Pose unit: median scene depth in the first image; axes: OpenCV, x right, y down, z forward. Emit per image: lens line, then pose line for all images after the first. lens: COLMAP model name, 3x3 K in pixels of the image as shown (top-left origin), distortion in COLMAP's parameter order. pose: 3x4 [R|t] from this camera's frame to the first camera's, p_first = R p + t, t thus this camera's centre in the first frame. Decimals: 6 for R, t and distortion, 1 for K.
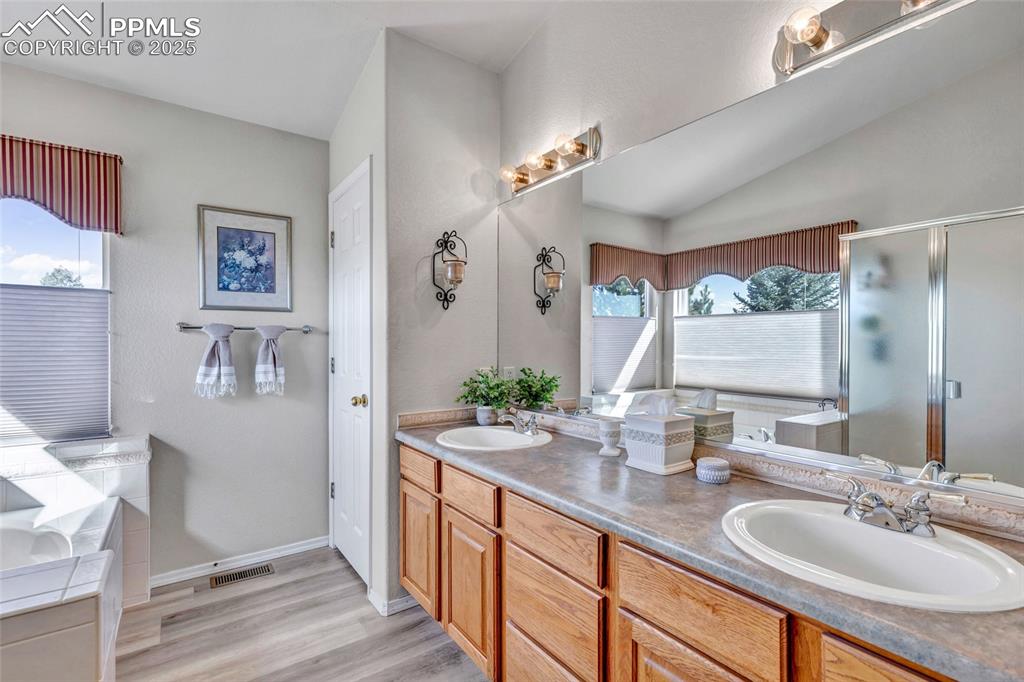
lens RADIAL K [[472.3, 0, 508.4], [0, 472.3, 346.7], [0, 0, 1]] dist [0.007444, -0.000279]
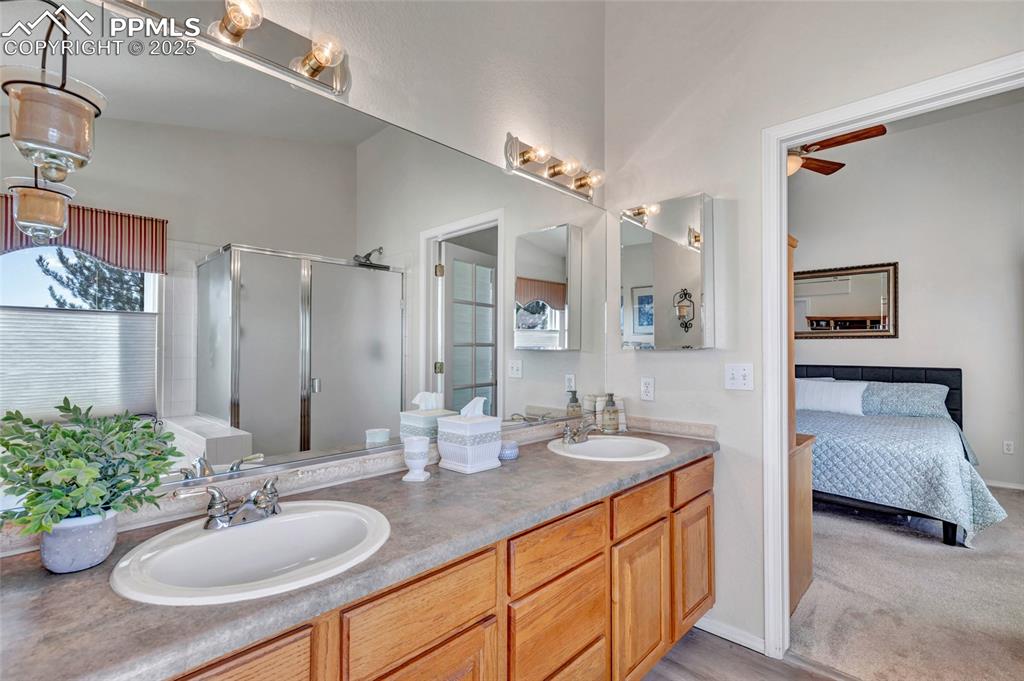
lens RADIAL K [[472.3, 0, 509.4], [0, 472.3, 346.4], [0, 0, 1]] dist [0.007444, -0.000279]
pose [[-0.180292, 0.011268, 0.983549, -0.763806], [0.000020, 0.999934, -0.011452, -0.016333], [-0.983613, -0.002045, -0.180280, 1.195859]]
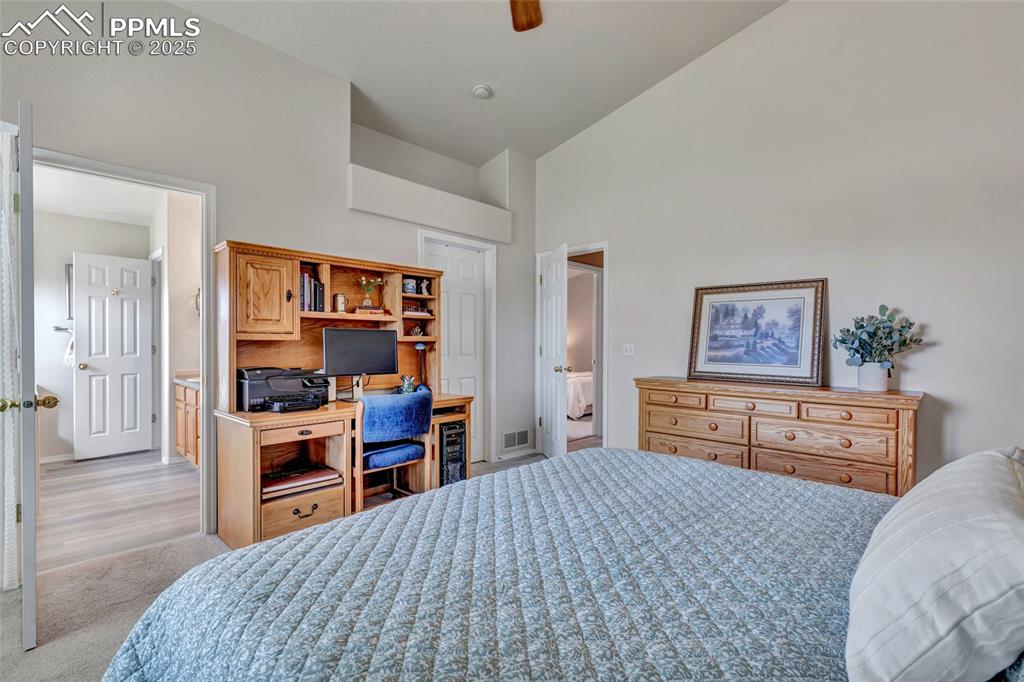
lens RADIAL K [[472.3, 0, 513.1], [0, 472.3, 342.0], [0, 0, 1]] dist [0.007444, -0.000279]
pose [[0.983285, 0.002954, 0.182051, 0.750927], [-0.003163, 0.999995, 0.000856, 0.006740], [-0.182048, -0.001418, 0.983289, -1.181334]]
